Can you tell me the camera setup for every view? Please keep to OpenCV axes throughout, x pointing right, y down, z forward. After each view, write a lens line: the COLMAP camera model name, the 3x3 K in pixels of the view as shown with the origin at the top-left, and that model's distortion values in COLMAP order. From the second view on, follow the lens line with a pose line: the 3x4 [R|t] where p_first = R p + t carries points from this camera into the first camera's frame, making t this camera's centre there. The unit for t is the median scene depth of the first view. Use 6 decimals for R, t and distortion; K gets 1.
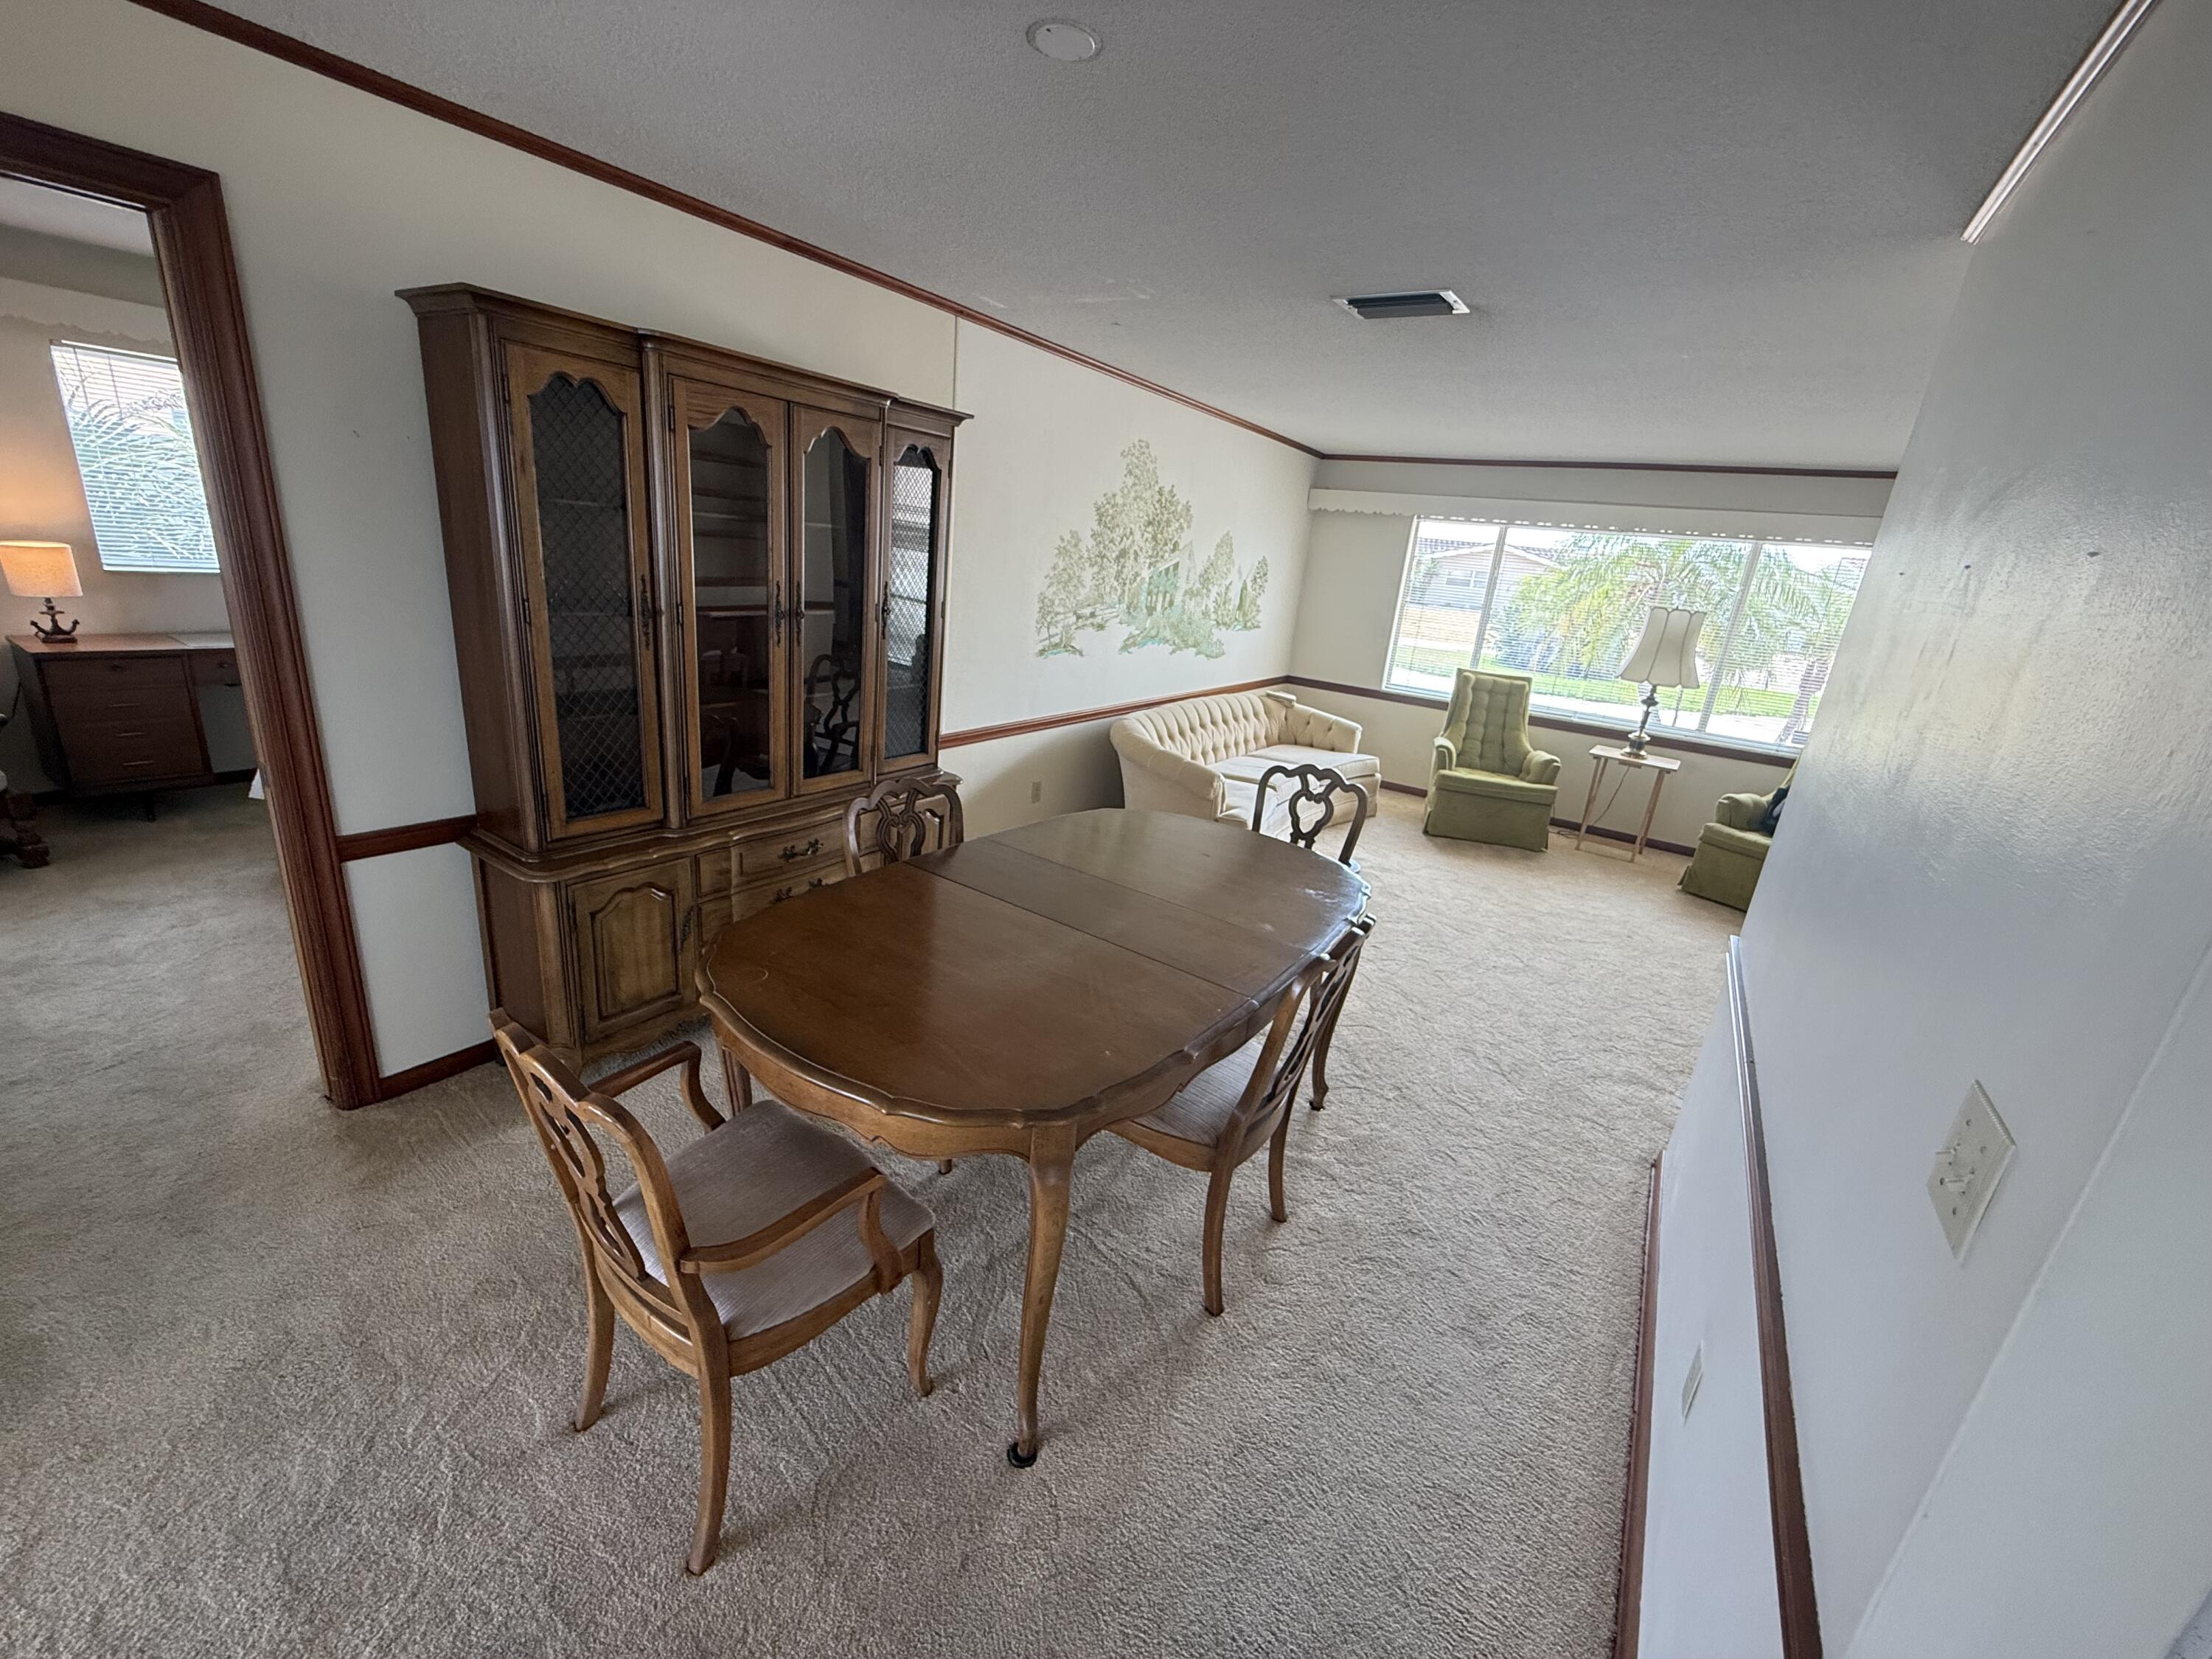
lens RADIAL K [[882.5, 0, 1097.3], [0, 882.5, 832.0], [0, 0, 1]] dist [0.001506, 0.000146]
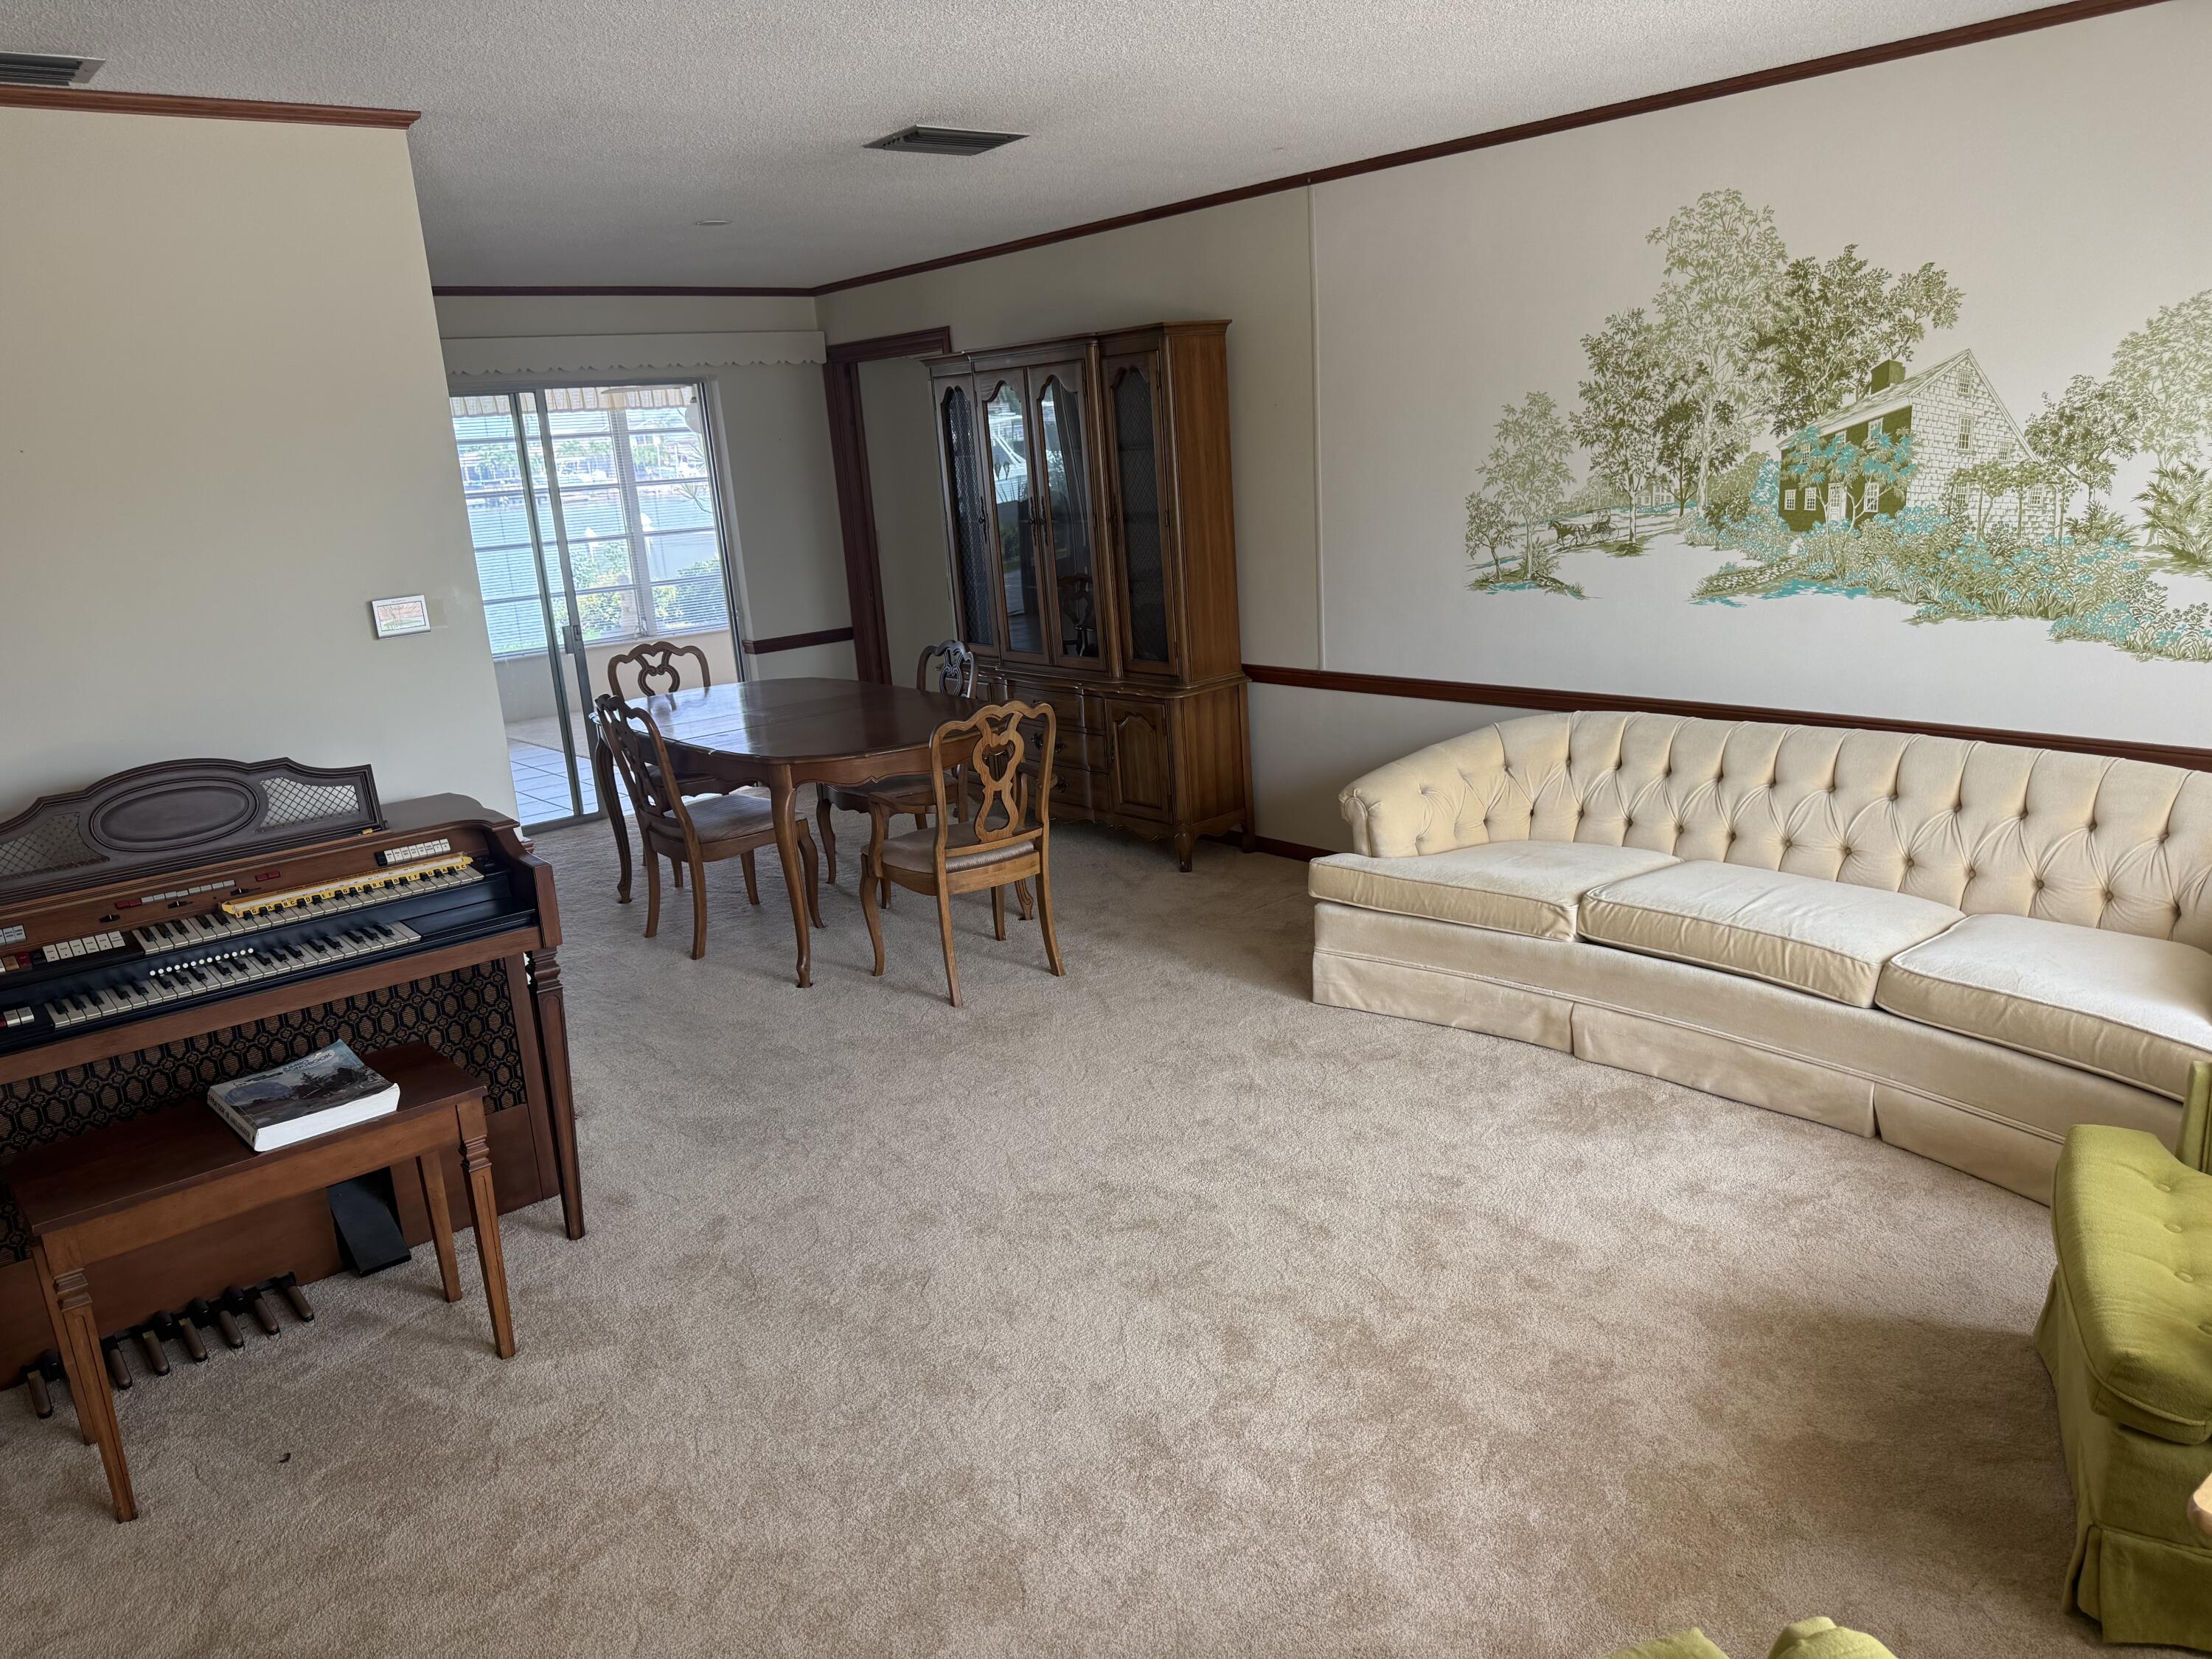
lens RADIAL K [[1543.7, 0, 1092.9], [0, 1543.7, 820.4], [0, 0, 1]] dist [0.030380, -0.017233]
pose [[-0.259957, 0.170640, -0.950423, 1.004338], [-0.249804, 0.938872, 0.236891, -0.210444], [0.932749, 0.299001, -0.201440, 0.895885]]
